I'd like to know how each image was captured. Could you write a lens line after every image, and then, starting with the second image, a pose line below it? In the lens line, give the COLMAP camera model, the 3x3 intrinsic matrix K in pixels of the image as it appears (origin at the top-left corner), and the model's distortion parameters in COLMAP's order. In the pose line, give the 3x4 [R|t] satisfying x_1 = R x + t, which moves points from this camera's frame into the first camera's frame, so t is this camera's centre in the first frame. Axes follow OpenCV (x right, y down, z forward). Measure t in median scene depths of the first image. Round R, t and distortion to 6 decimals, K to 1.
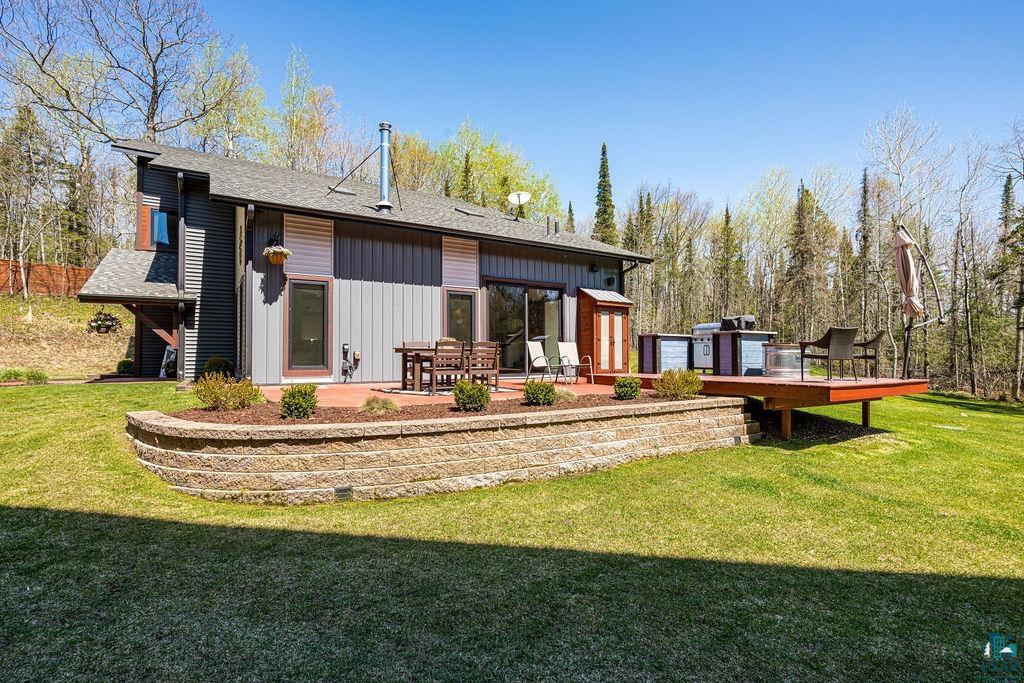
lens RADIAL K [[497.8, 0, 516.3], [0, 497.8, 345.2], [0, 0, 1]] dist [-0.000083, 0.000321]
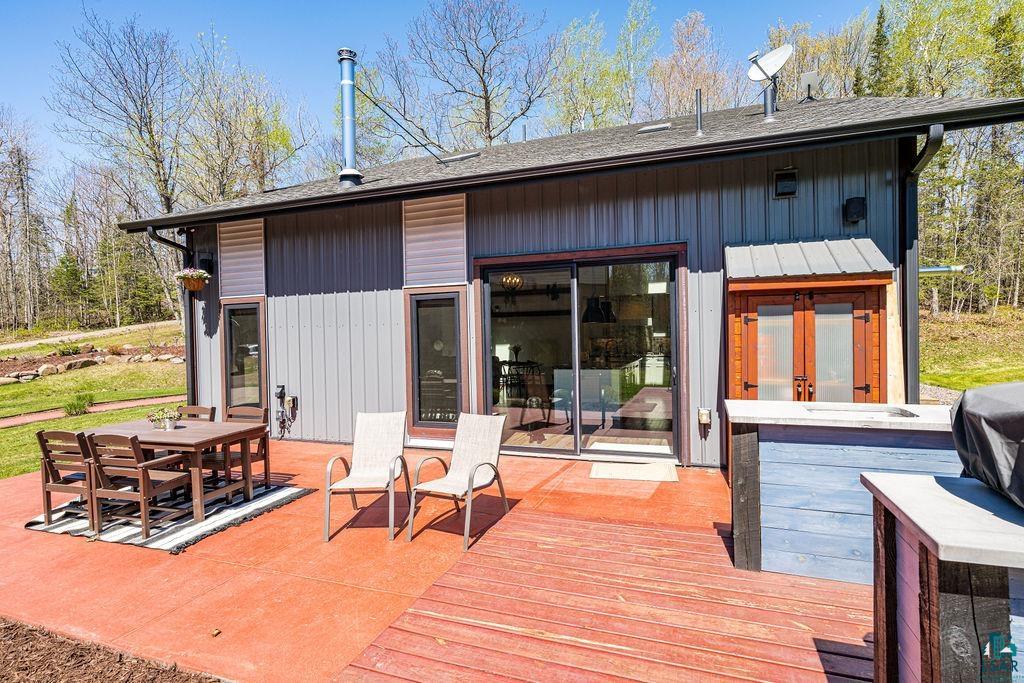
lens RADIAL K [[521.0, 0, 509.8], [0, 521.0, 338.1], [0, 0, 1]] dist [0.000663, 0.000352]
pose [[0.600987, -0.000704, -0.799259, 0.417381], [0.041386, 0.998685, 0.030240, -0.072664], [0.798187, -0.051252, 0.600226, 0.726168]]
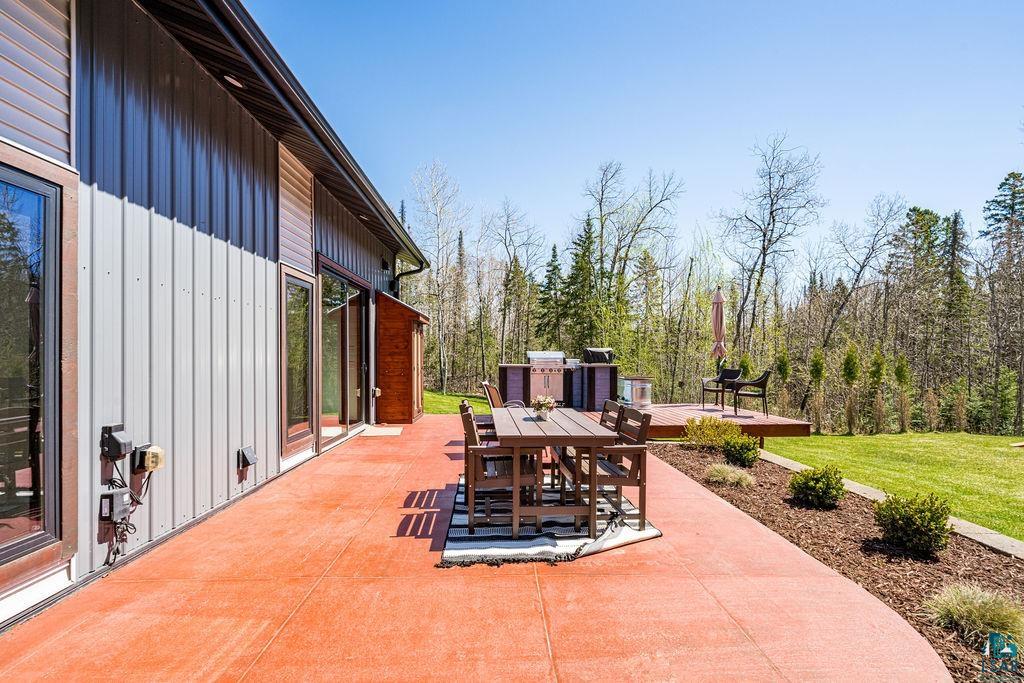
lens RADIAL K [[497.8, 0, 516.3], [0, 497.8, 345.2], [0, 0, 1]] dist [-0.000083, 0.000321]
pose [[0.496967, 0.019877, 0.867542, -0.425678], [-0.018986, 0.999747, -0.012031, -0.043900], [-0.867562, -0.010492, 0.497219, 0.595322]]
